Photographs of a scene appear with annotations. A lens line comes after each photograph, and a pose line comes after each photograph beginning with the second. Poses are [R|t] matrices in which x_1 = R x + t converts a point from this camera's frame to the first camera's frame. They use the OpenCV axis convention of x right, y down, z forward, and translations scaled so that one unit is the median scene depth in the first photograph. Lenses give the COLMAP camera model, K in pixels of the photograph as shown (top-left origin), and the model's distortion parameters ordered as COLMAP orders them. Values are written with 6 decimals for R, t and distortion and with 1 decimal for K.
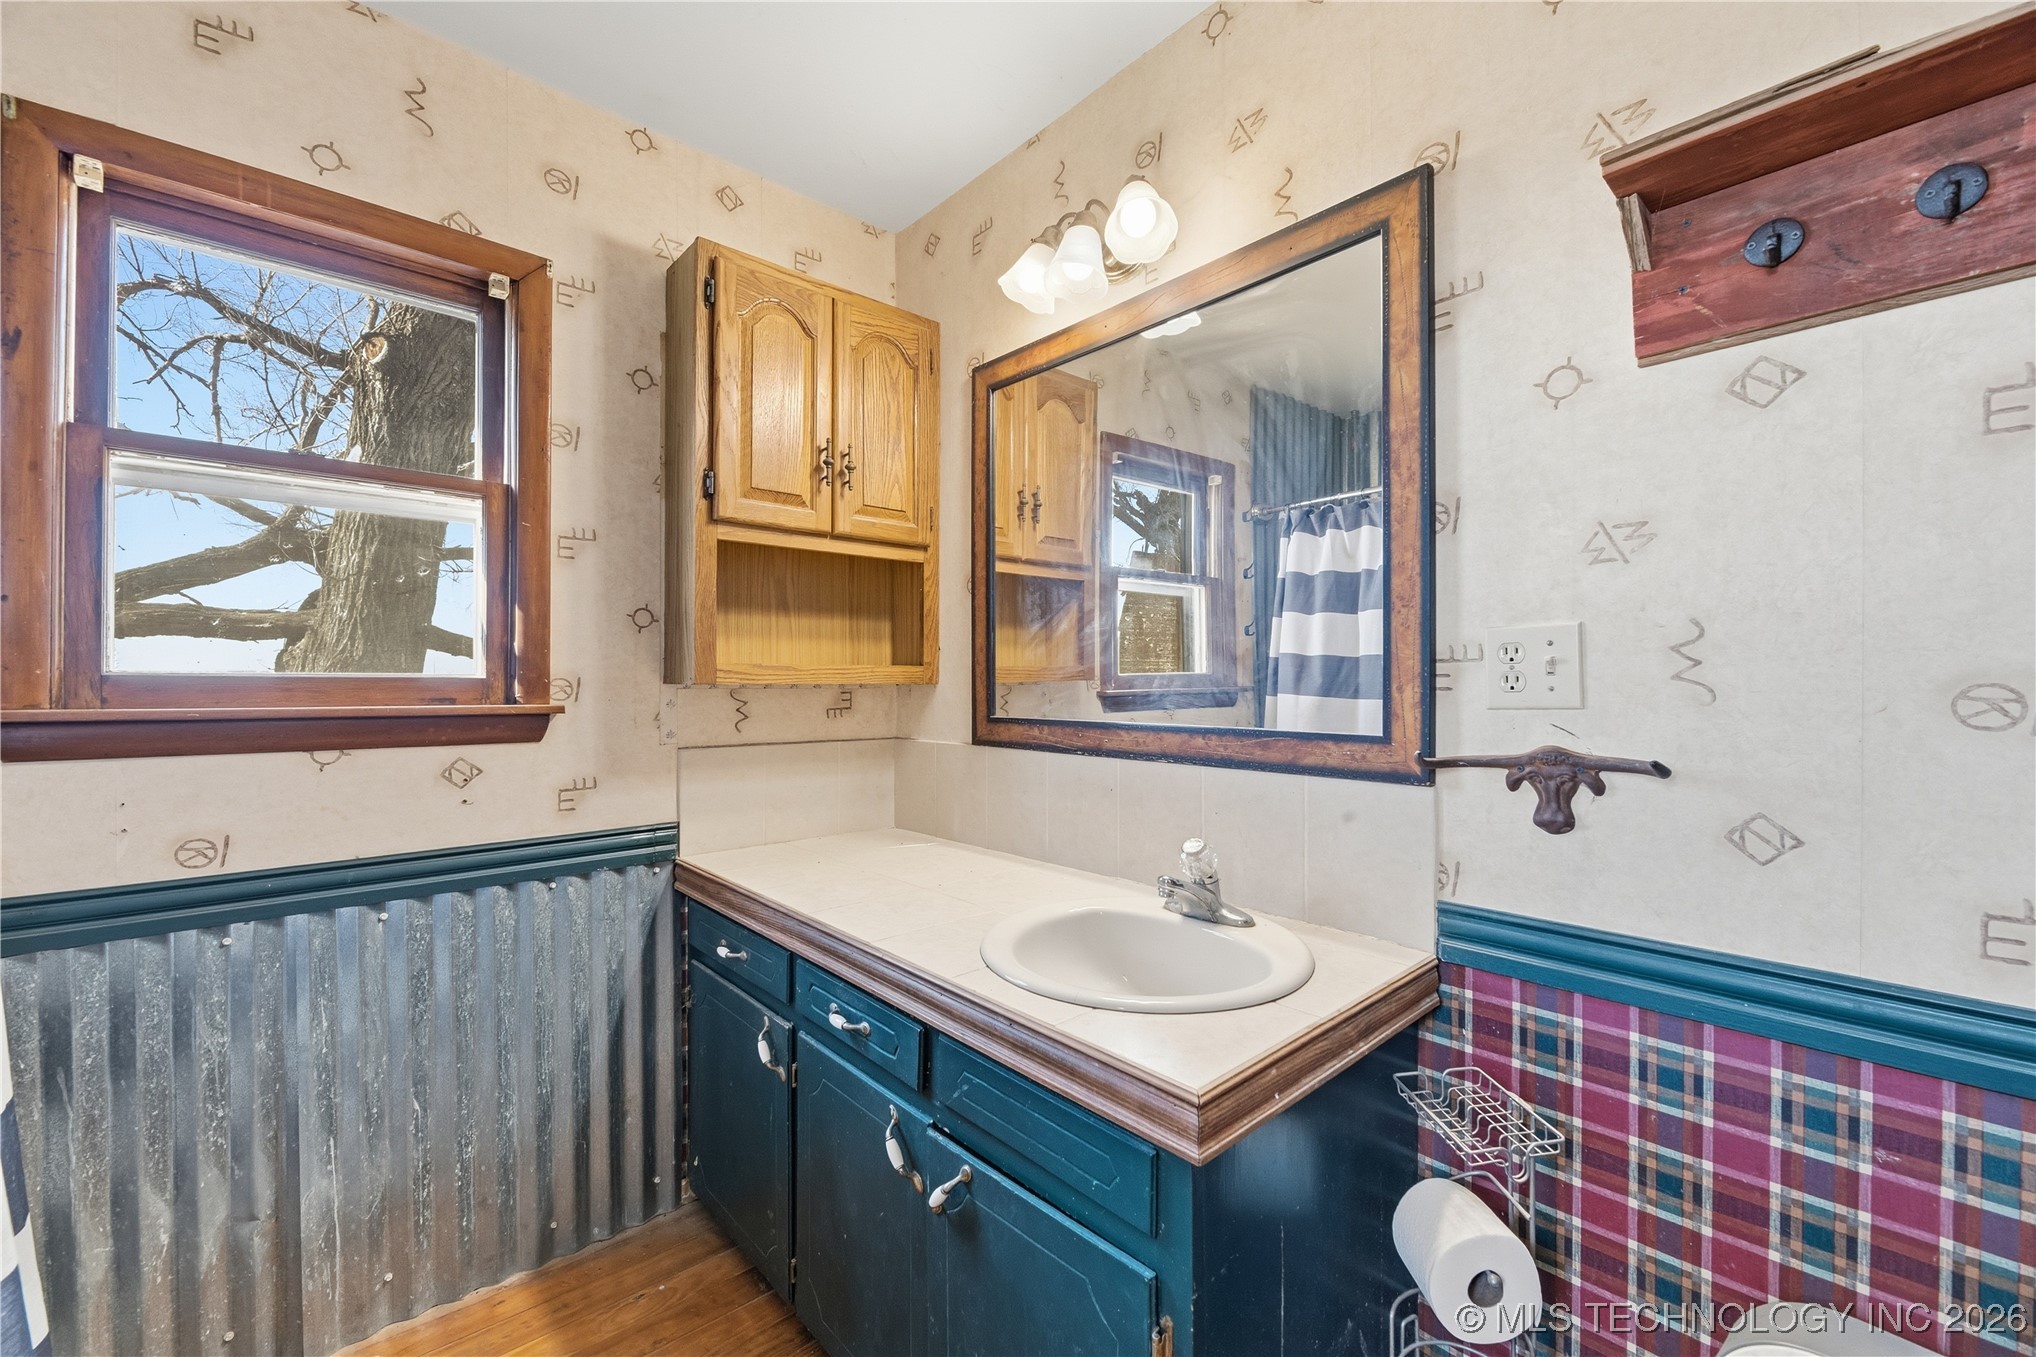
lens RADIAL K [[830.0, 0, 1018.0], [0, 830.0, 678.5], [0, 0, 1]] dist [-0.002812, -0.000759]
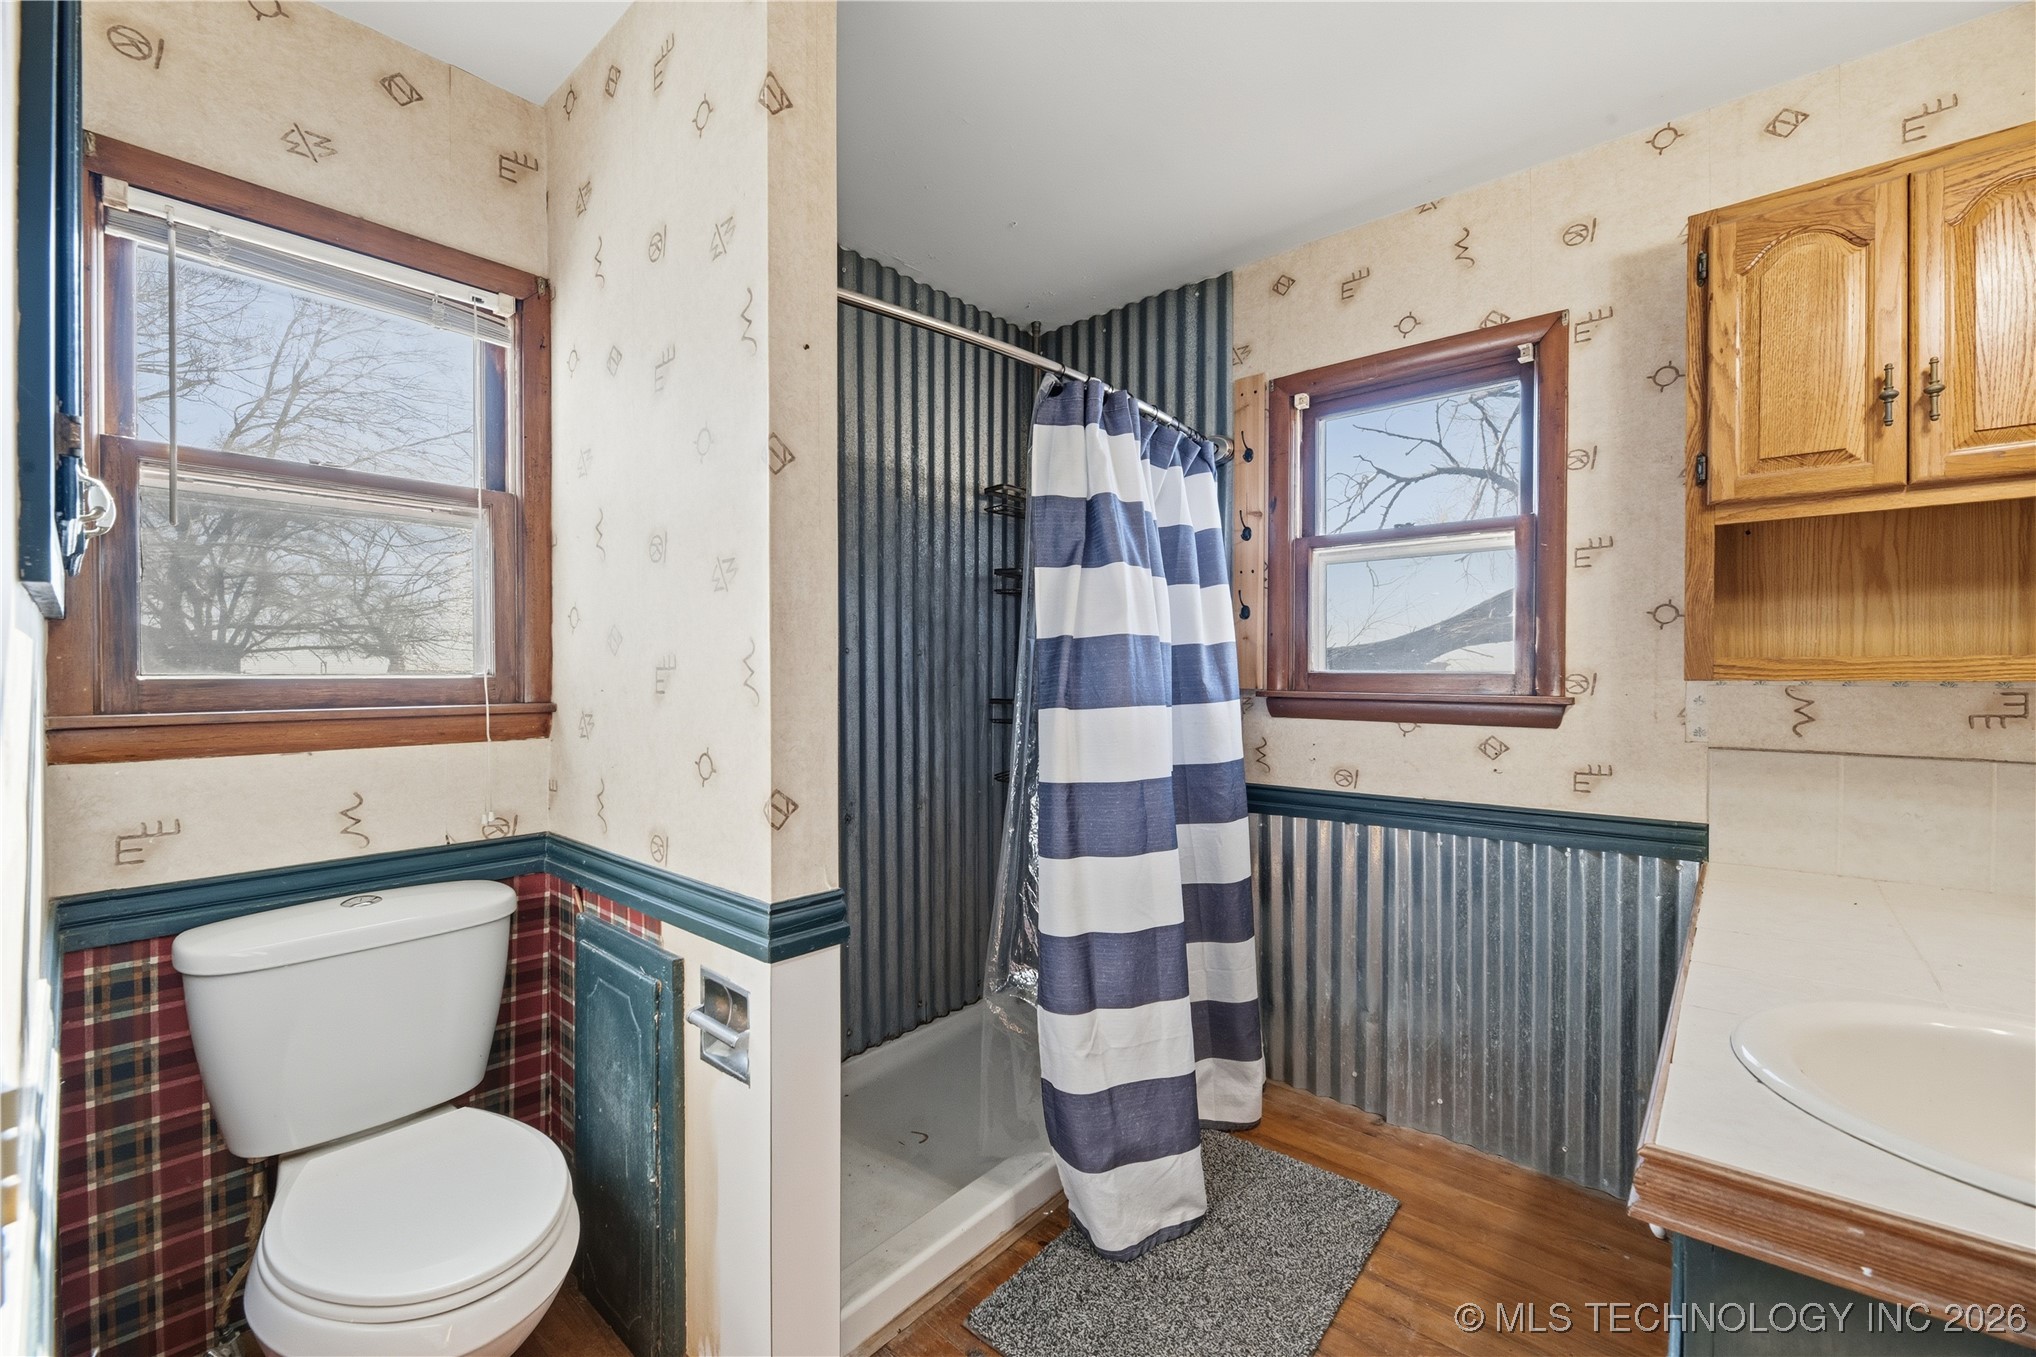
lens RADIAL K [[830.0, 0, 1018.0], [0, 830.0, 678.5], [0, 0, 1]] dist [-0.002812, -0.000759]
pose [[0.119300, 0.002584, -0.992855, 0.475500], [0.001419, 0.999995, 0.002773, 0.001417], [0.992857, -0.001740, 0.119296, 0.106365]]
